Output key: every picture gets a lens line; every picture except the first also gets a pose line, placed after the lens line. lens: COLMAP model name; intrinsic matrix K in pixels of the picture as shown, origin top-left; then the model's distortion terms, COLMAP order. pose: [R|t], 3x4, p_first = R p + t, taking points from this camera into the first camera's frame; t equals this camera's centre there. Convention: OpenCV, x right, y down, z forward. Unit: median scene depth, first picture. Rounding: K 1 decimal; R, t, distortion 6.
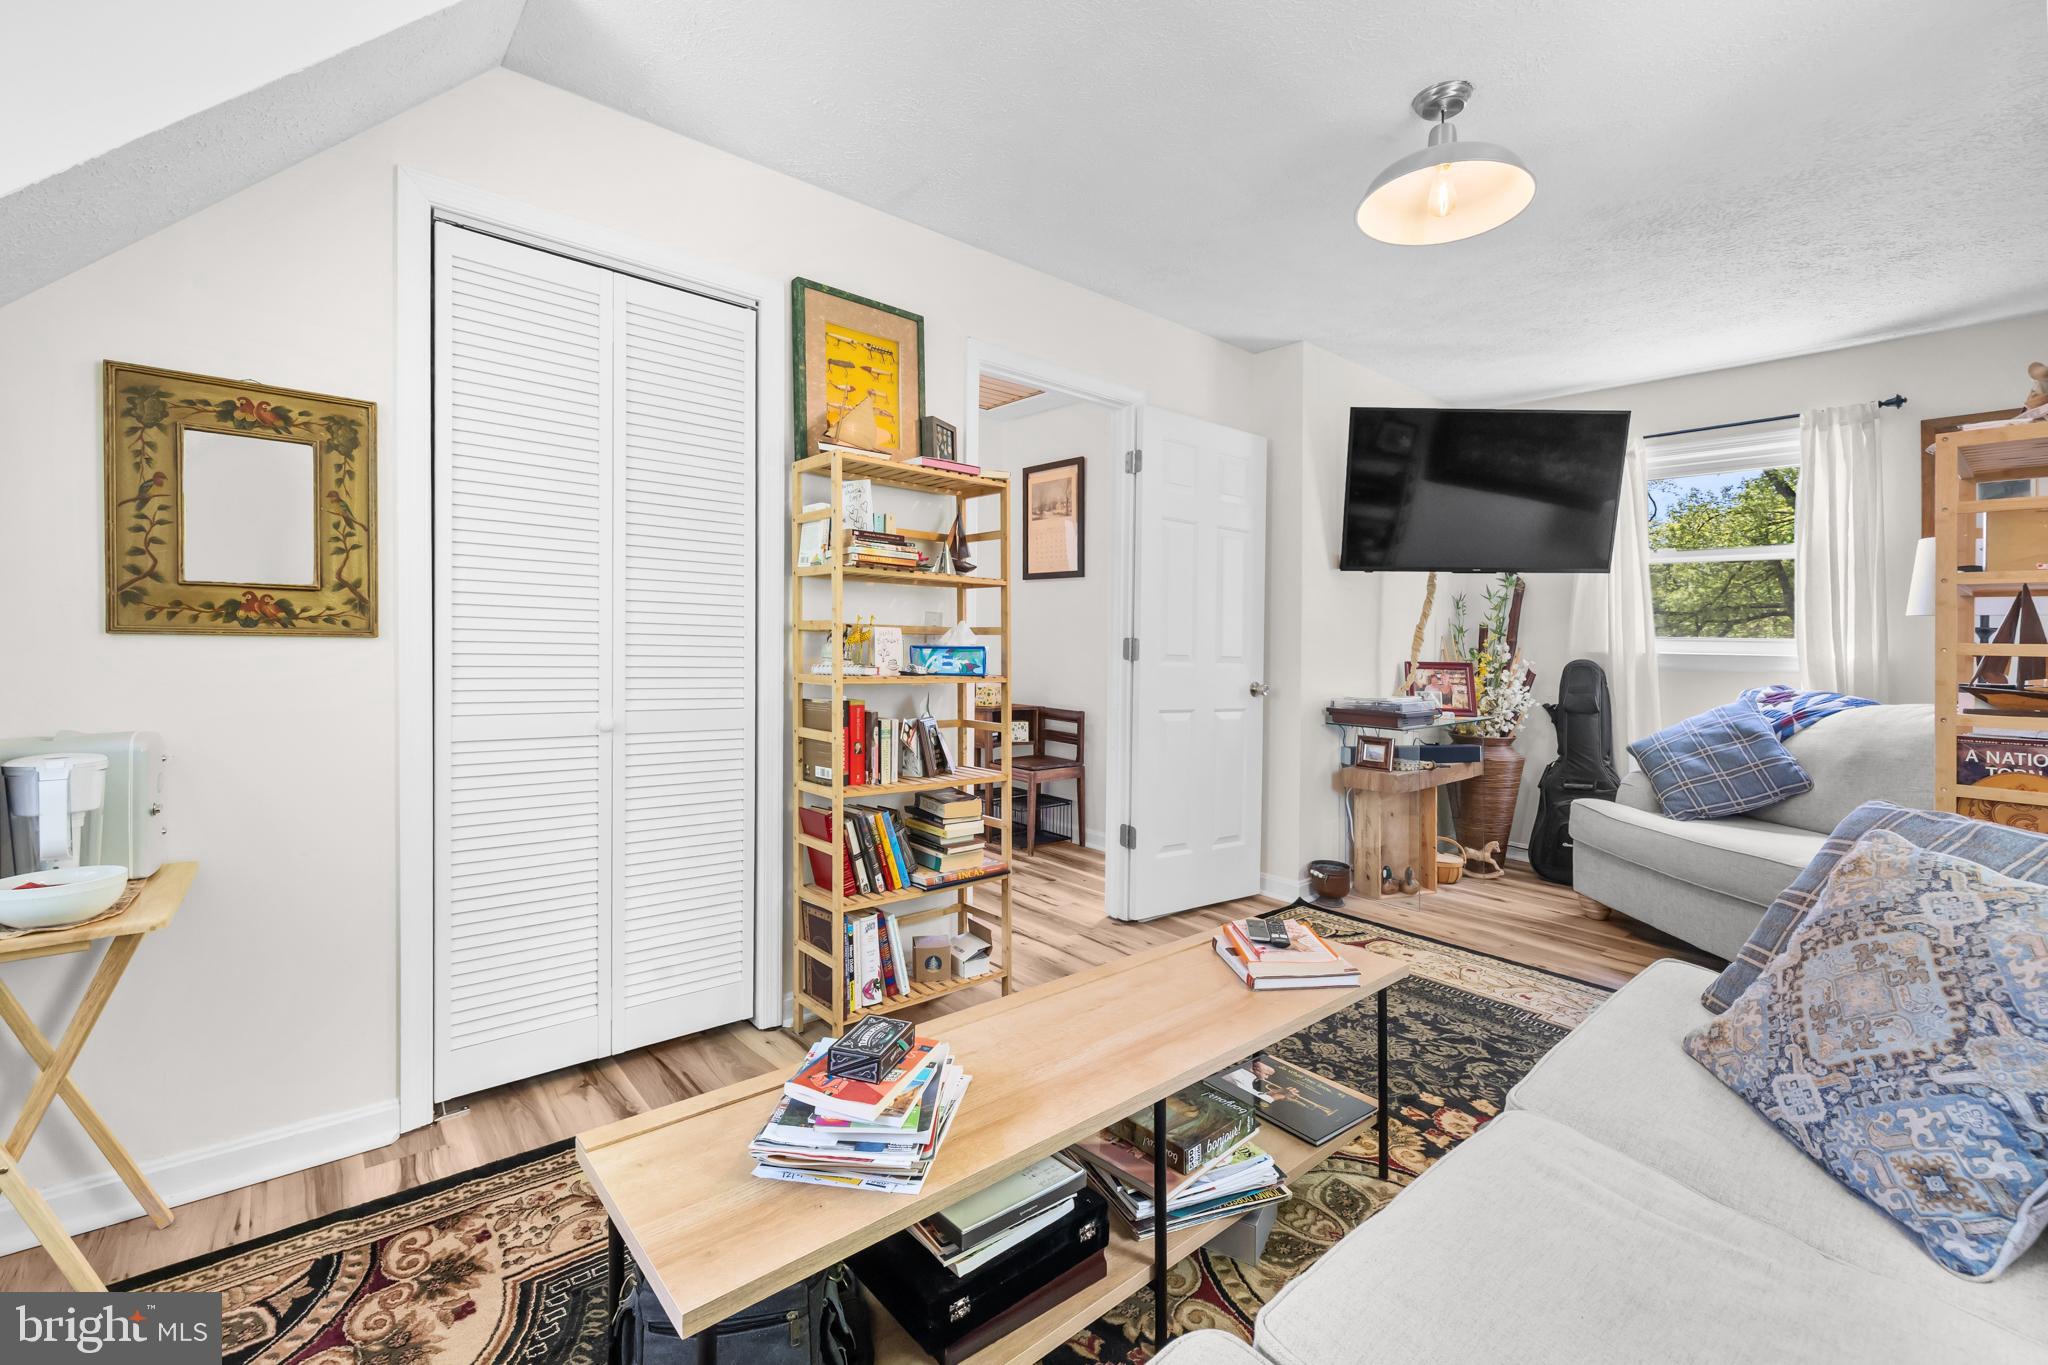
lens RADIAL K [[881.8, 0, 1024.0], [0, 881.8, 682.5], [0, 0, 1]] dist [-0.000932, -0.000250]
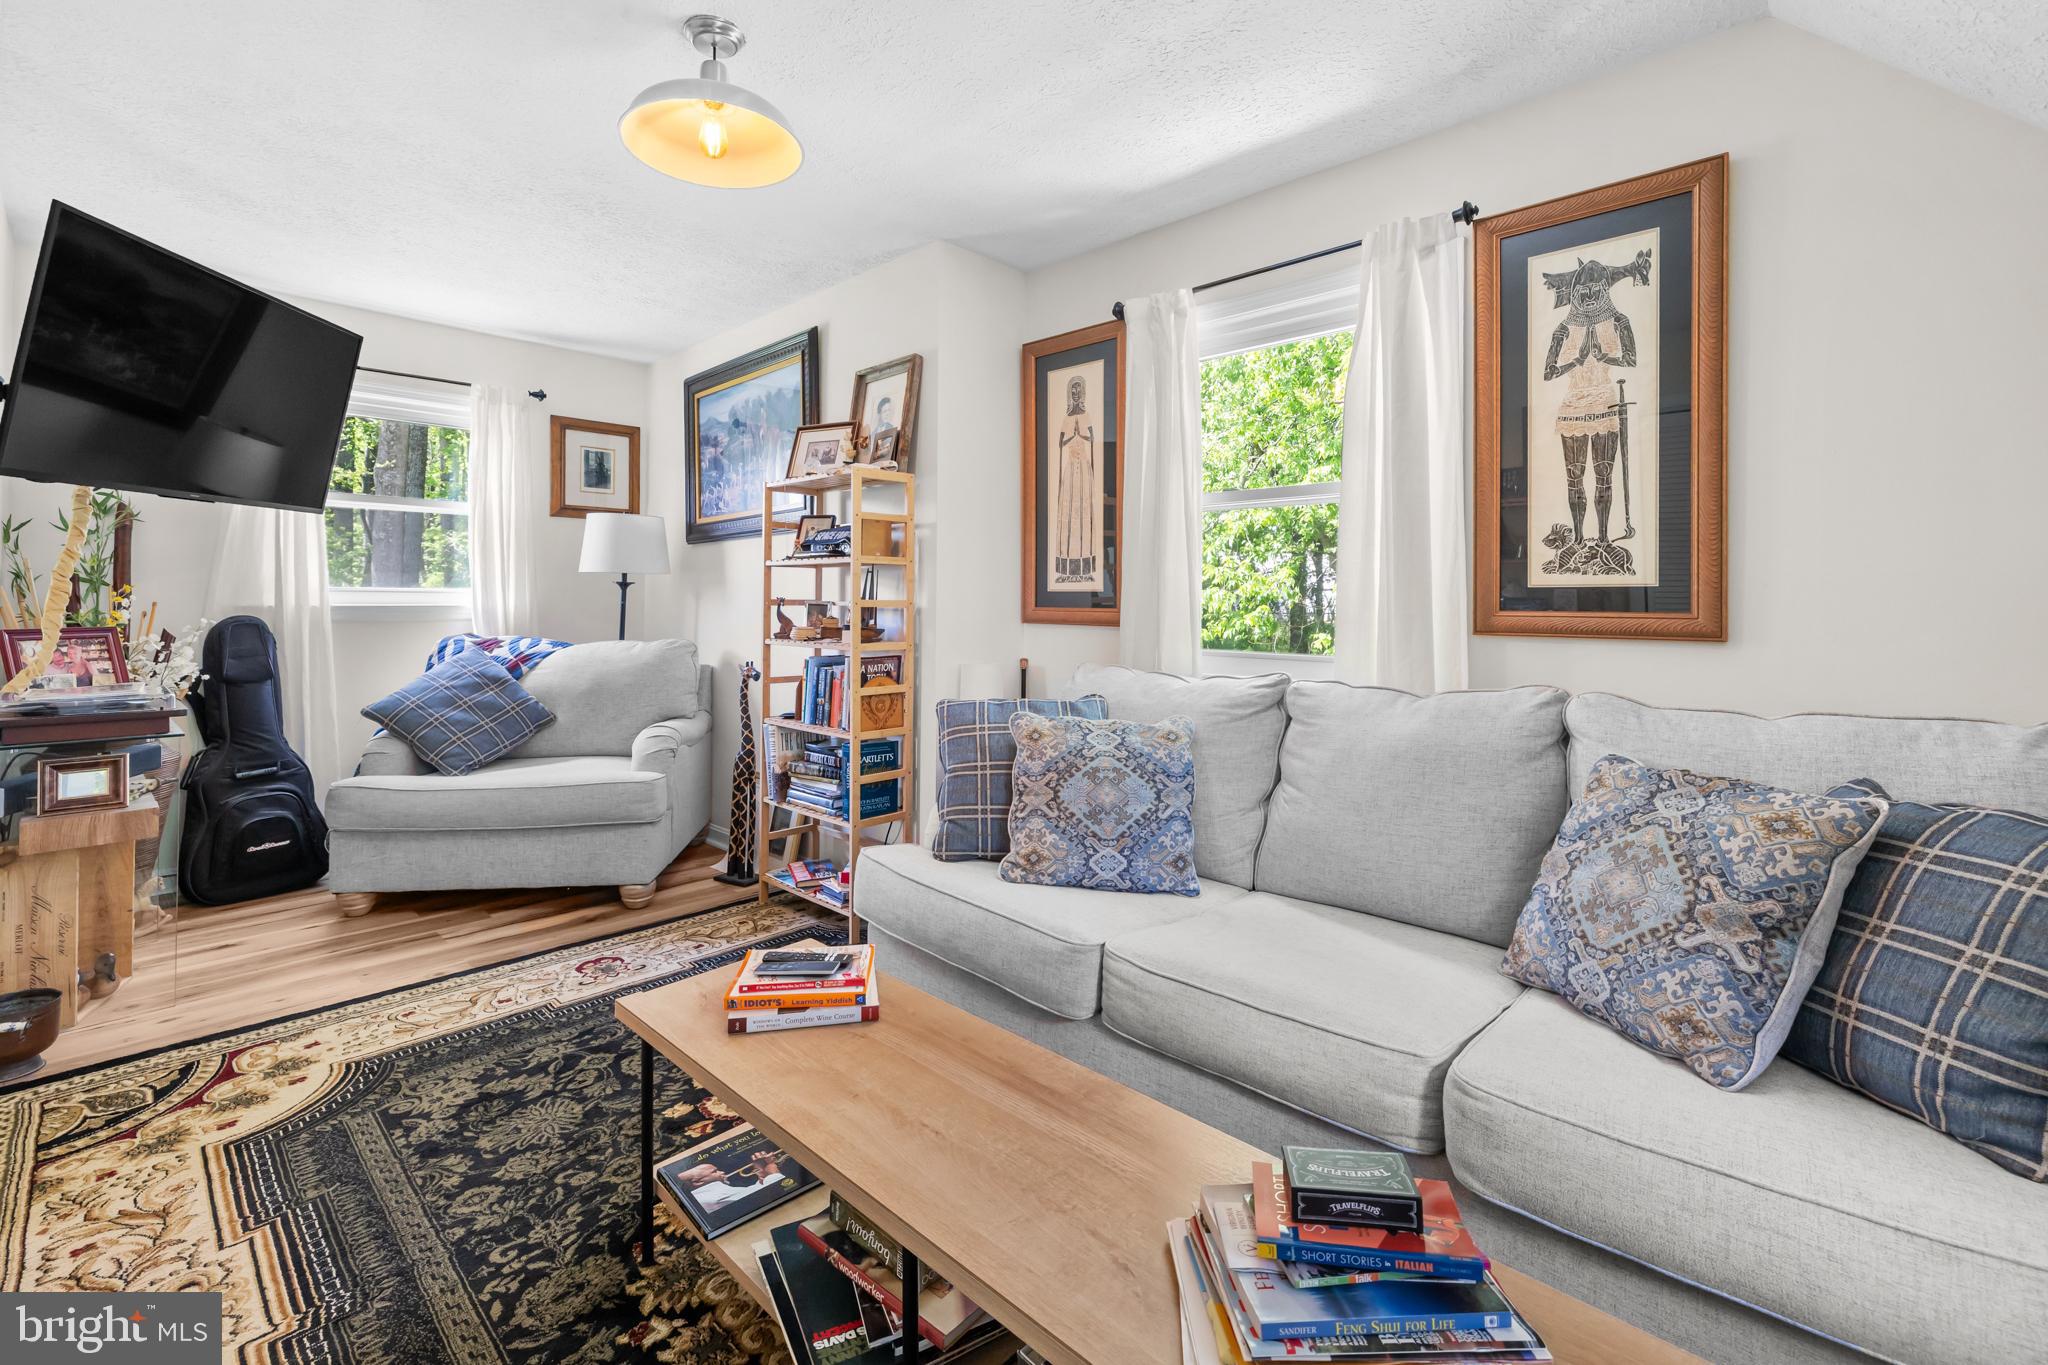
lens RADIAL K [[897.5, 0, 1016.9], [0, 897.5, 603.6], [0, 0, 1]] dist [0.001983, 0.000419]
pose [[-0.103580, -0.024316, 0.994324, -0.323805], [0.041272, 0.998735, 0.028723, -0.040083], [-0.993764, 0.044013, -0.102445, 0.492143]]
